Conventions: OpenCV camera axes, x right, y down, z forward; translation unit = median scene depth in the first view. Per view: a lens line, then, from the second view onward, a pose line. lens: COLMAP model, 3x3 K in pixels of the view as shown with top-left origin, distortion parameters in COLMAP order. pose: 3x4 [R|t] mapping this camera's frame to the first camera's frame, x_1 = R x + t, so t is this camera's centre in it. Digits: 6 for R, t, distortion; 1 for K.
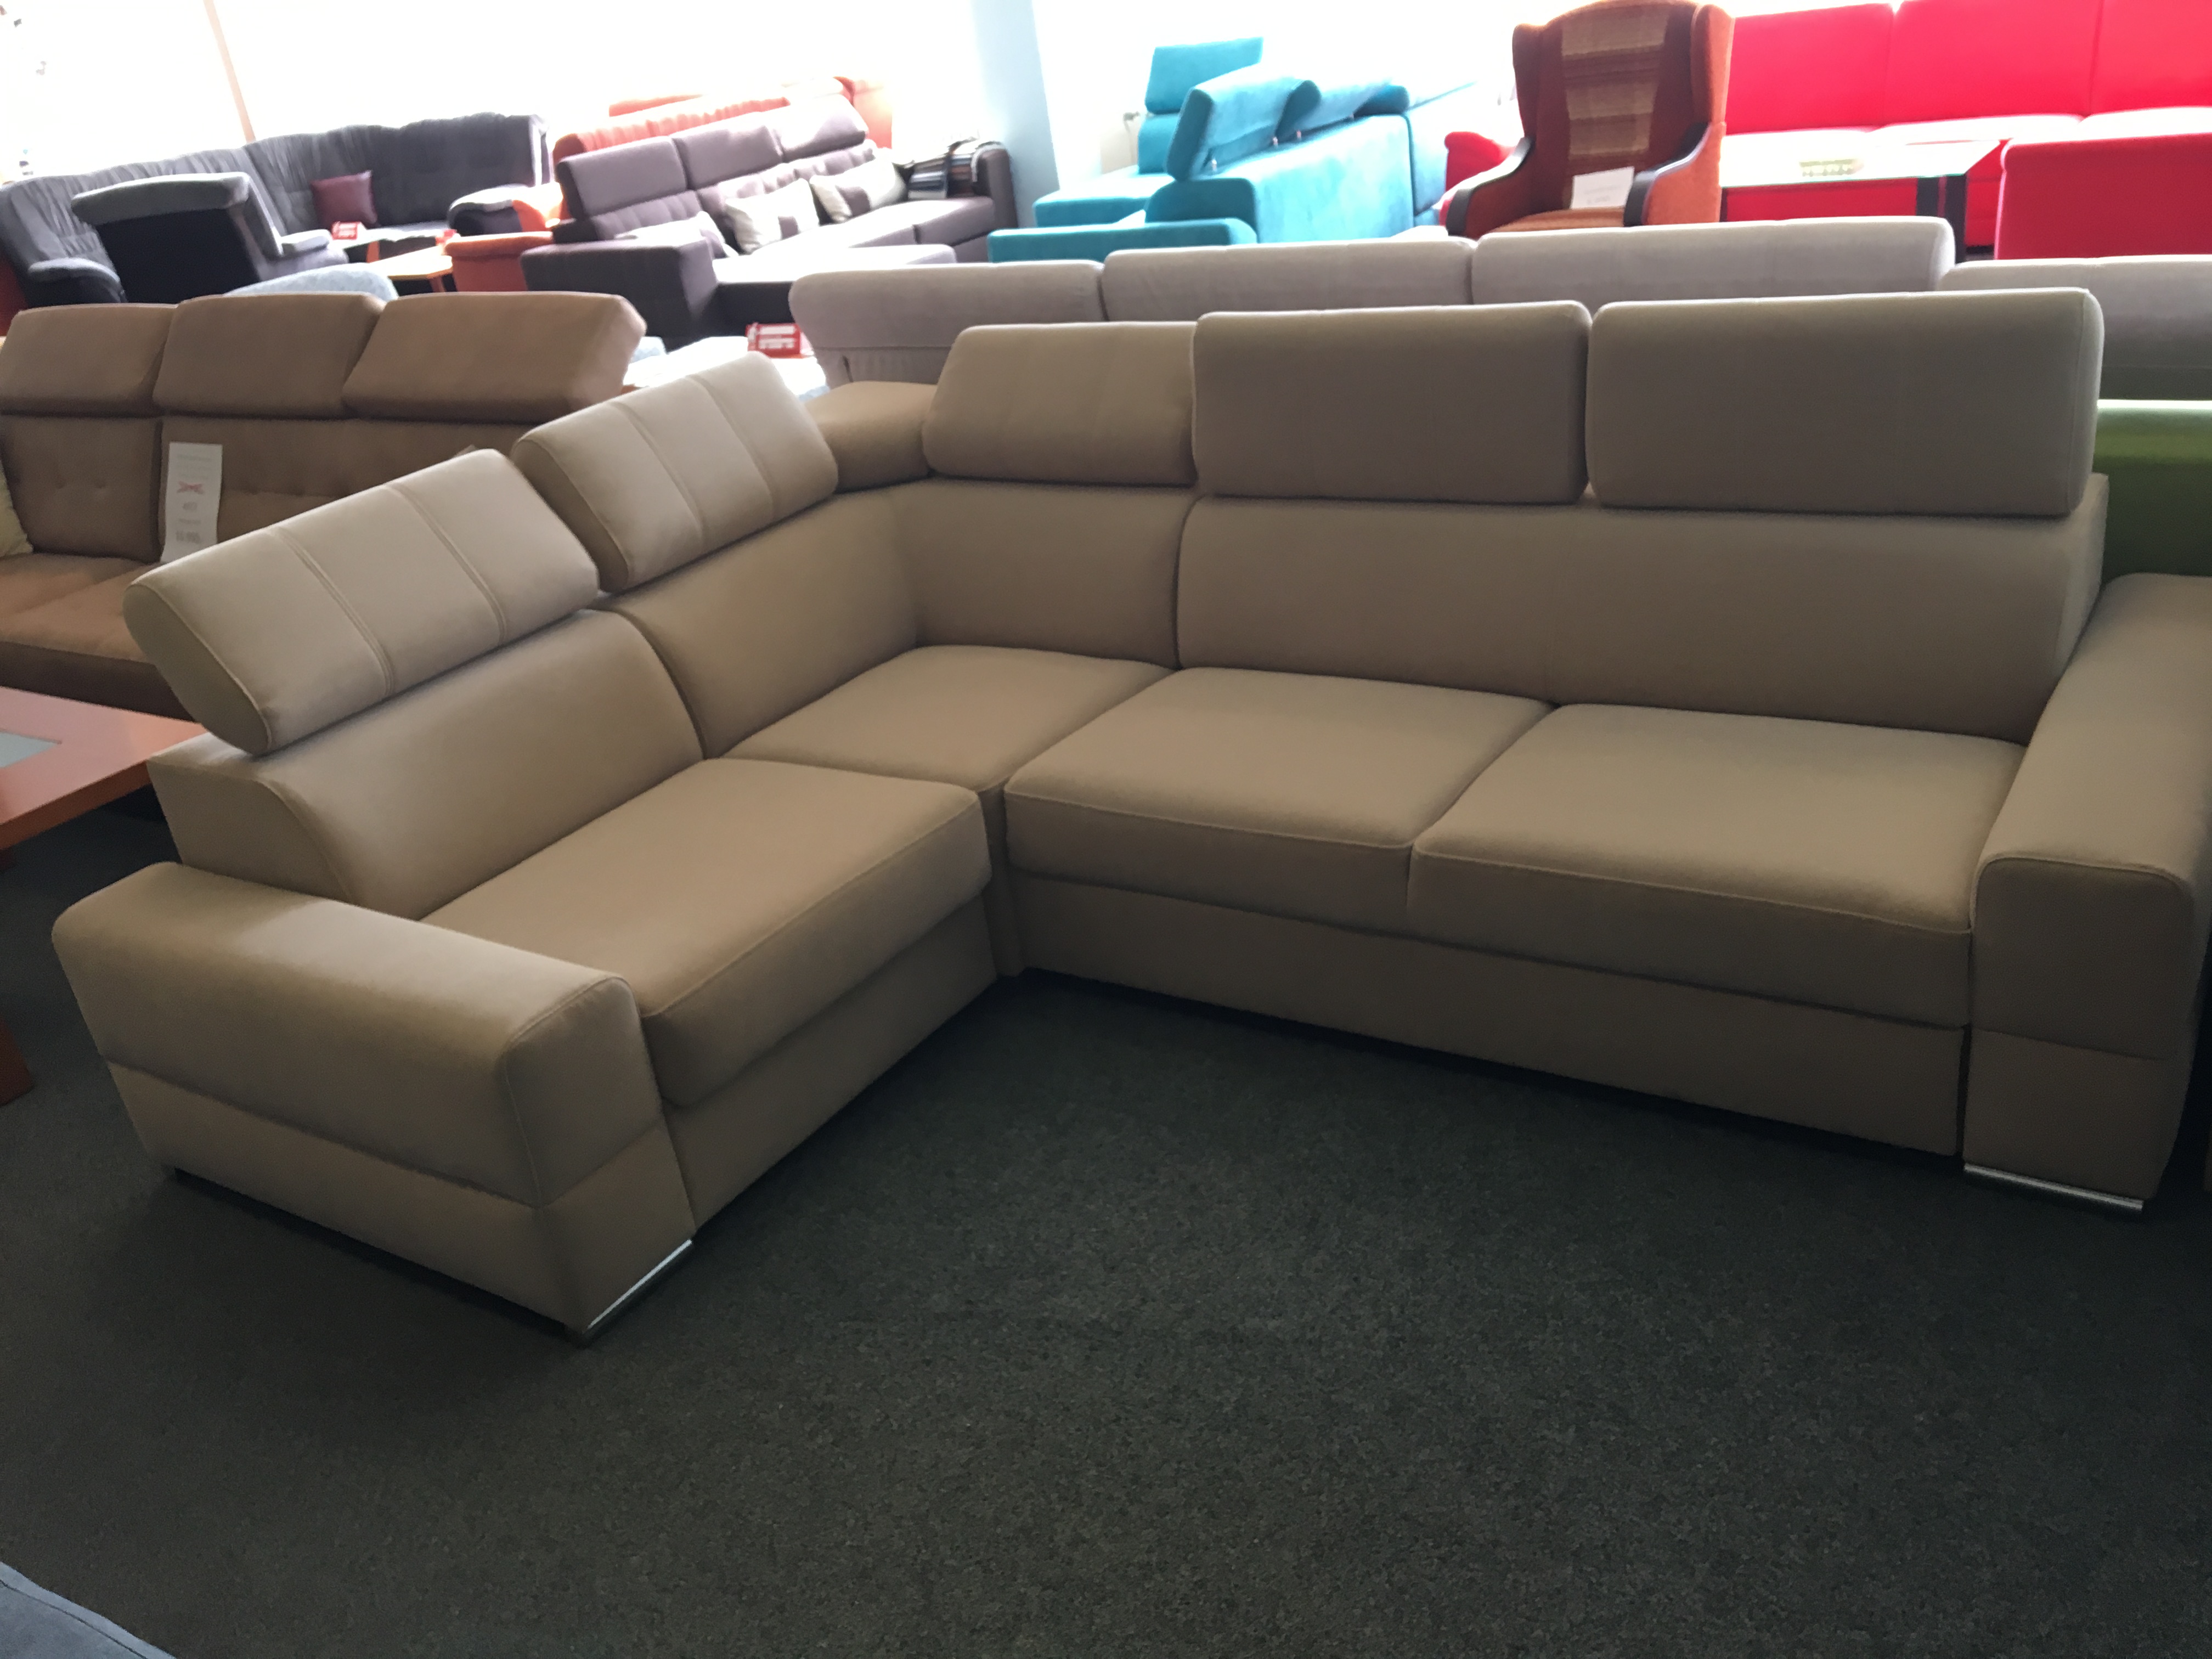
lens RADIAL K [[1863.2, 0, 1106.0], [0, 1863.2, 829.5], [0, 0, 1]] dist [0.055264, -0.072055]
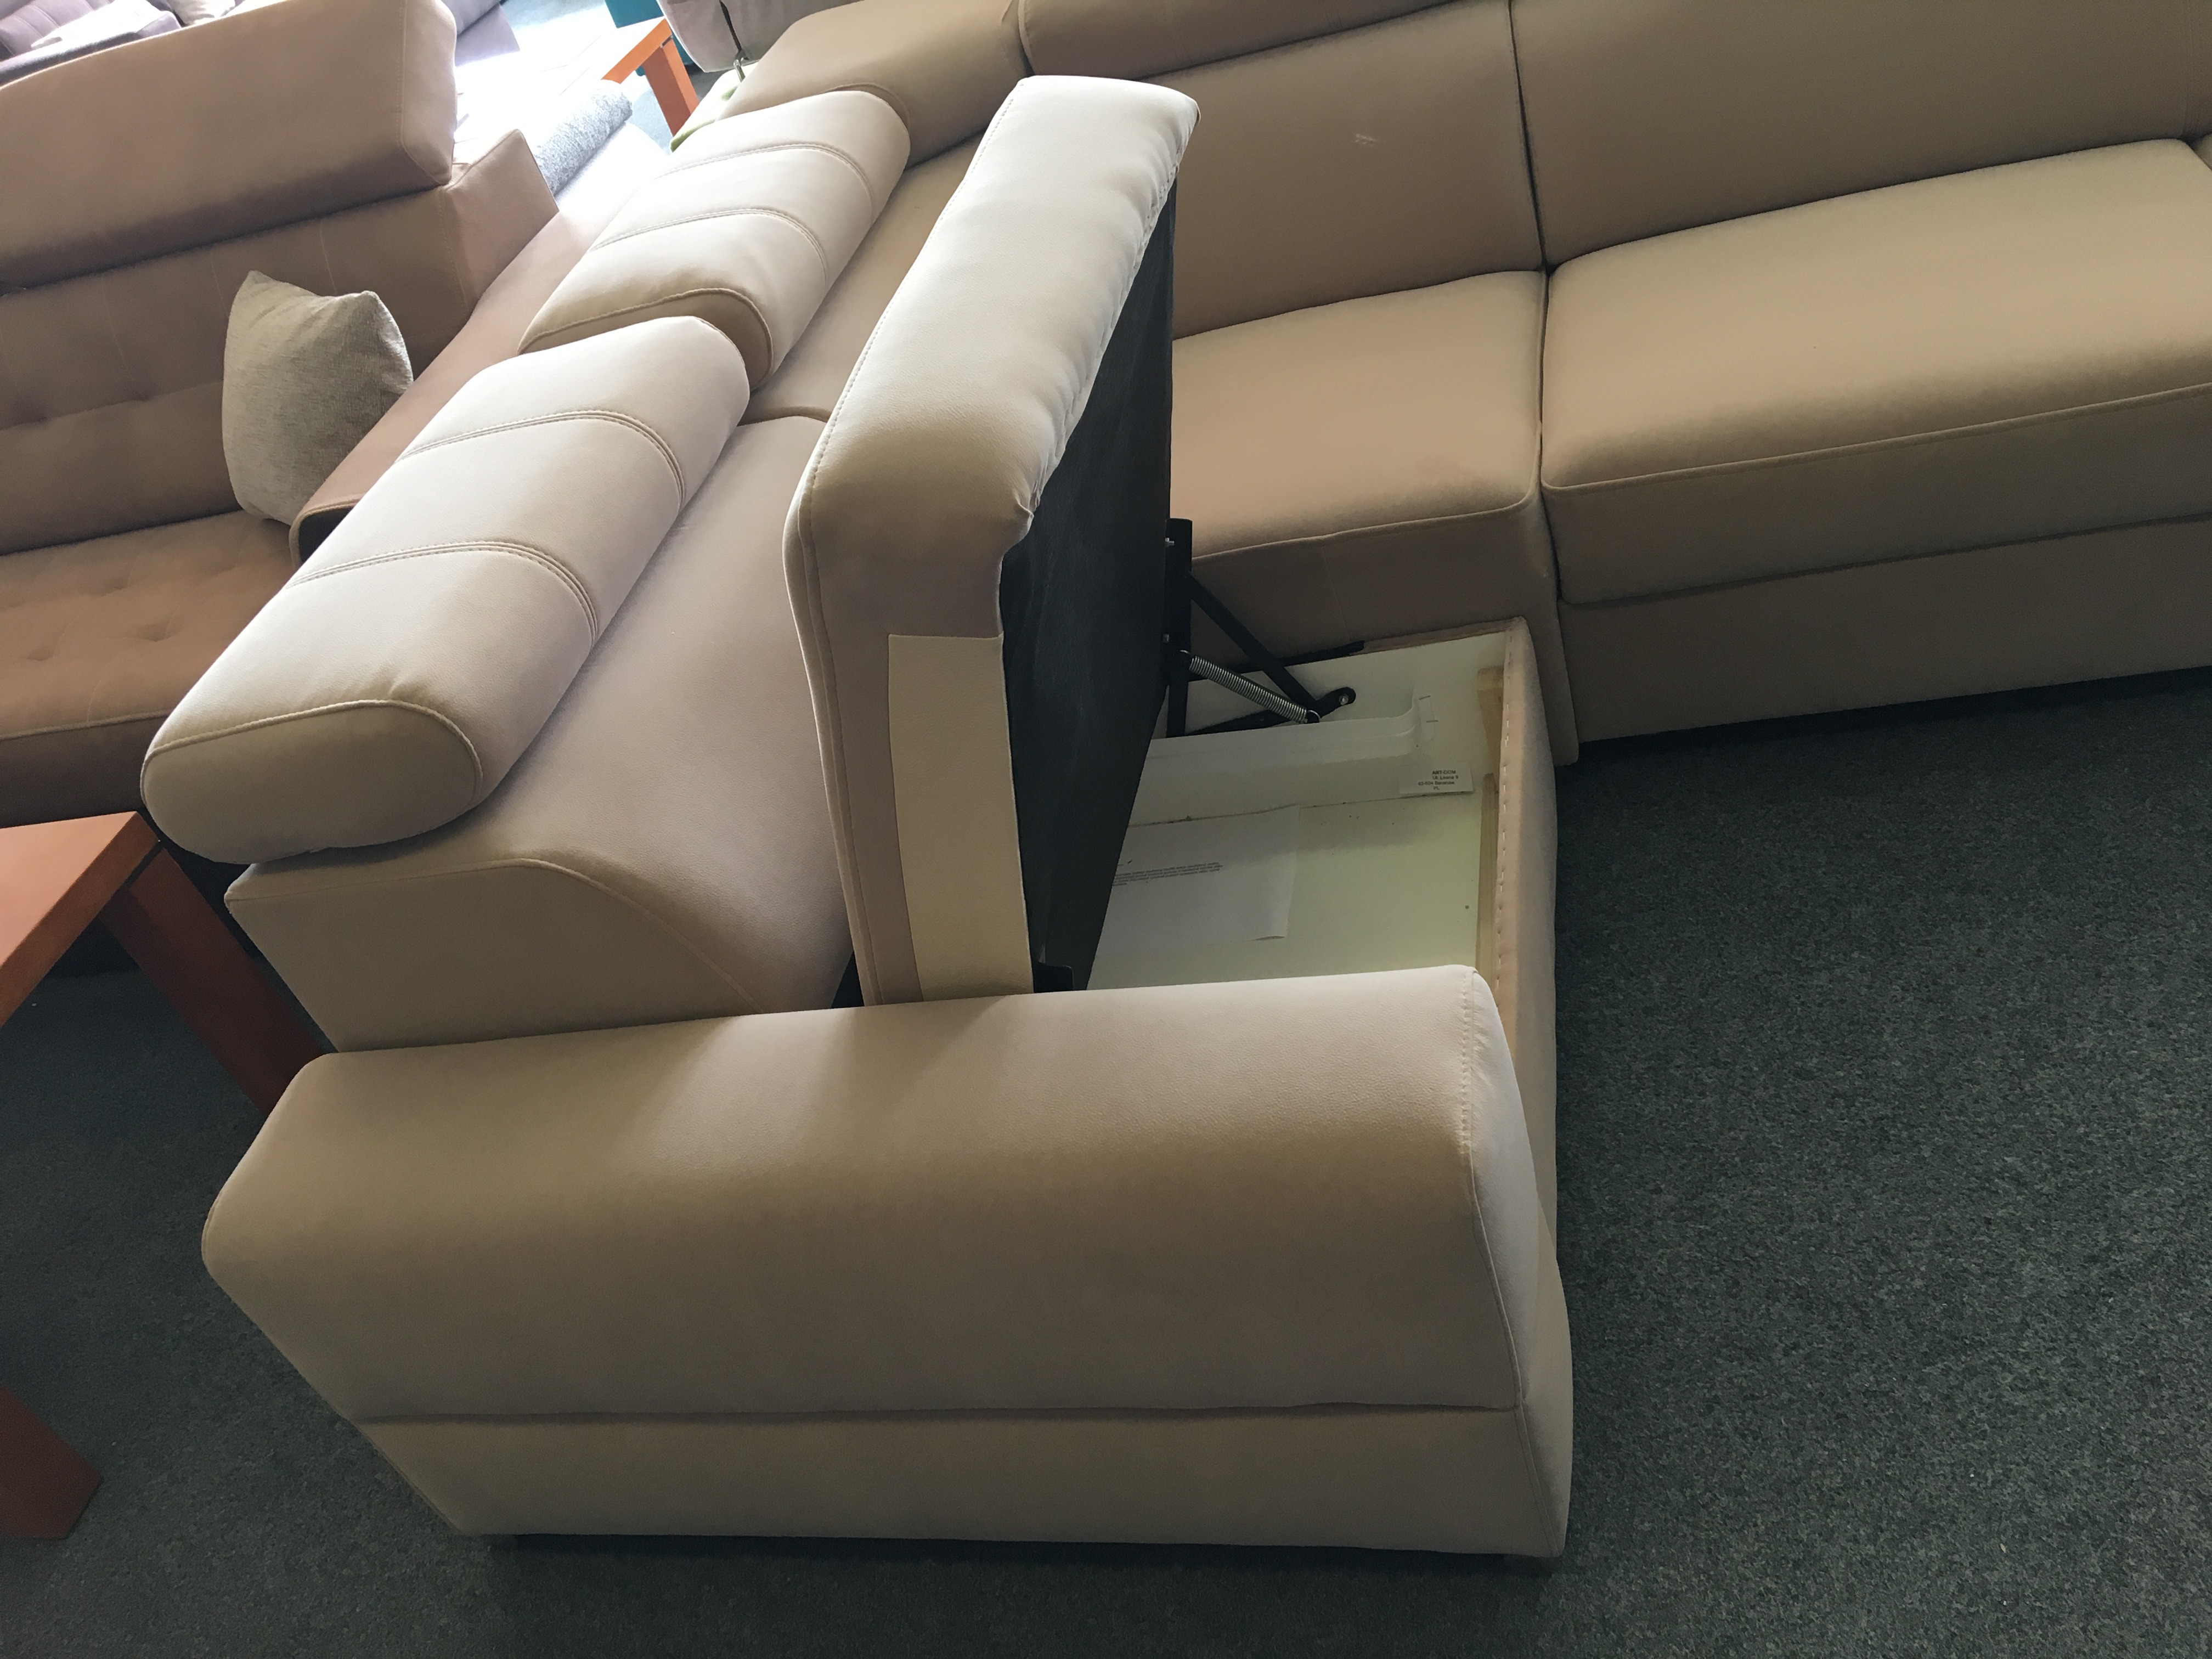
lens RADIAL K [[1863.2, 0, 1106.0], [0, 1863.2, 829.5], [0, 0, 1]] dist [0.055264, -0.072055]
pose [[0.917815, -0.334806, 0.213356, -0.169177], [0.302138, 0.937674, 0.171698, -0.031192], [-0.257544, -0.093124, 0.961769, 0.185312]]
